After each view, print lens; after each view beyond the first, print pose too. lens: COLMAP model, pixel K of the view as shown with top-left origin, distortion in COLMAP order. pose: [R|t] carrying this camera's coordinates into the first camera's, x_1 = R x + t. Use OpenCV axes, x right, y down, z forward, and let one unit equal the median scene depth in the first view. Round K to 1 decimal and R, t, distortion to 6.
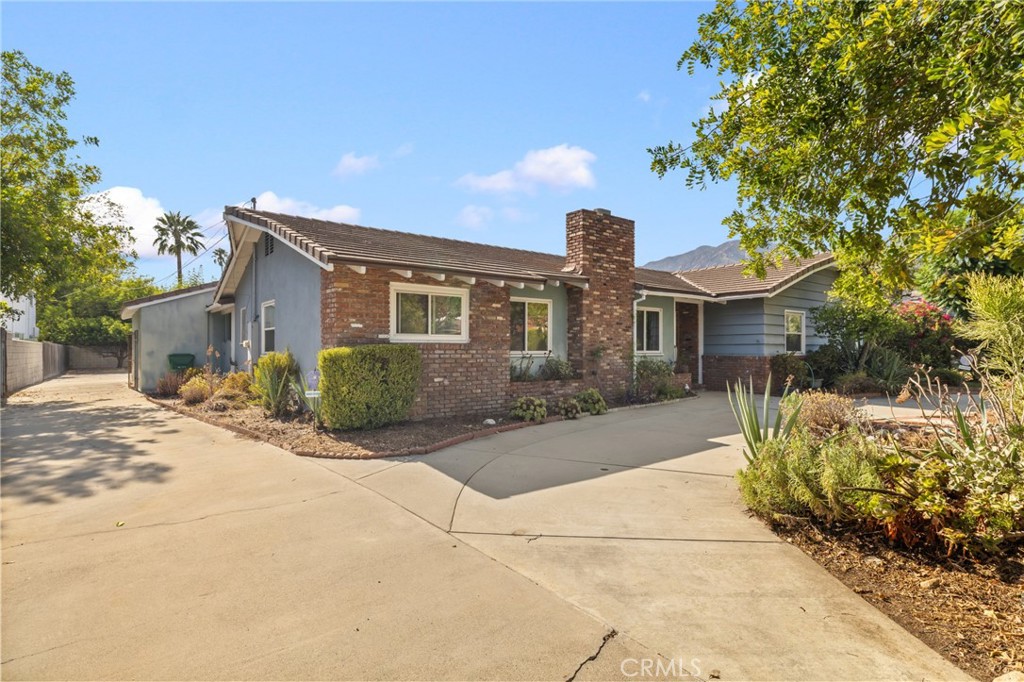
lens RADIAL K [[517.9, 0, 515.7], [0, 517.9, 345.0], [0, 0, 1]] dist [0.000711, -0.000321]
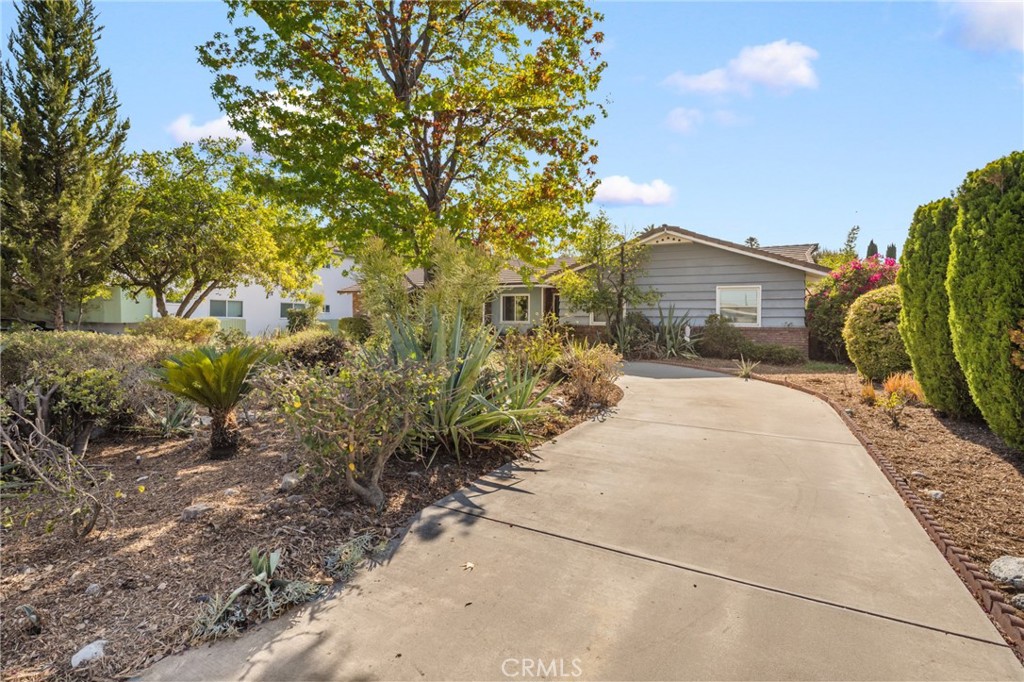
lens RADIAL K [[495.4, 0, 508.7], [0, 495.4, 316.9], [0, 0, 1]] dist [0.002530, -0.000167]
pose [[0.427790, -0.006451, -0.903855, 1.500014], [-0.002572, 0.999962, -0.008354, 0.010263], [0.903874, 0.005898, 0.427757, 0.298364]]
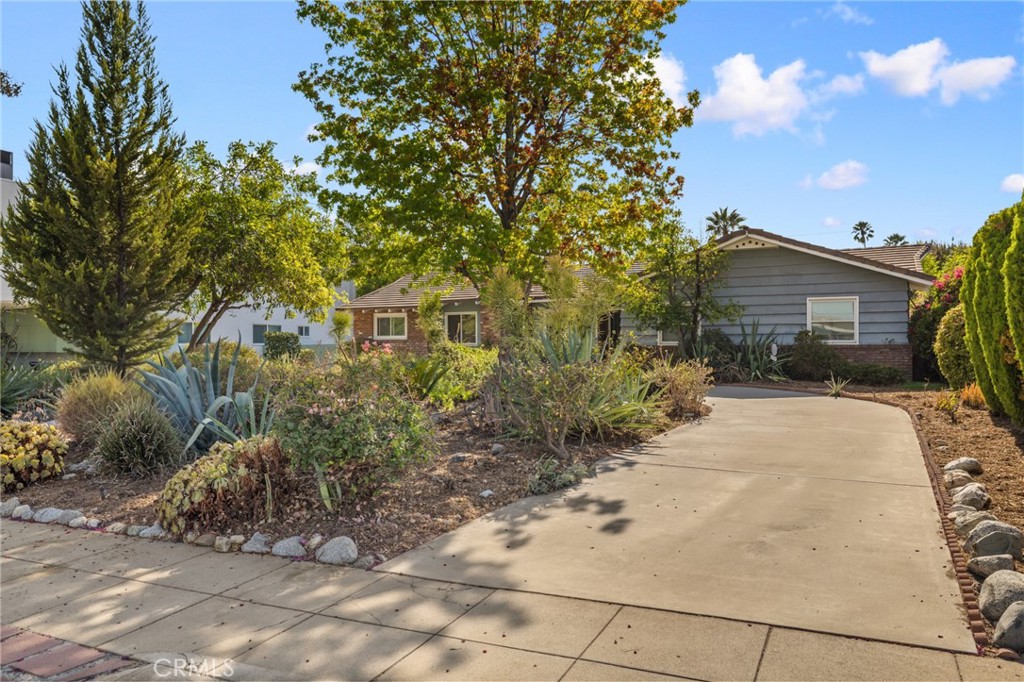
lens RADIAL K [[736.5, 0, 512.0], [0, 736.5, 341.0], [0, 0, 1]] dist [-0.006150, 0.004355]
pose [[0.430165, -0.011386, -0.902679, 1.718385], [0.010974, 0.999913, -0.007382, 0.017848], [0.902684, -0.006731, 0.430252, 0.081569]]
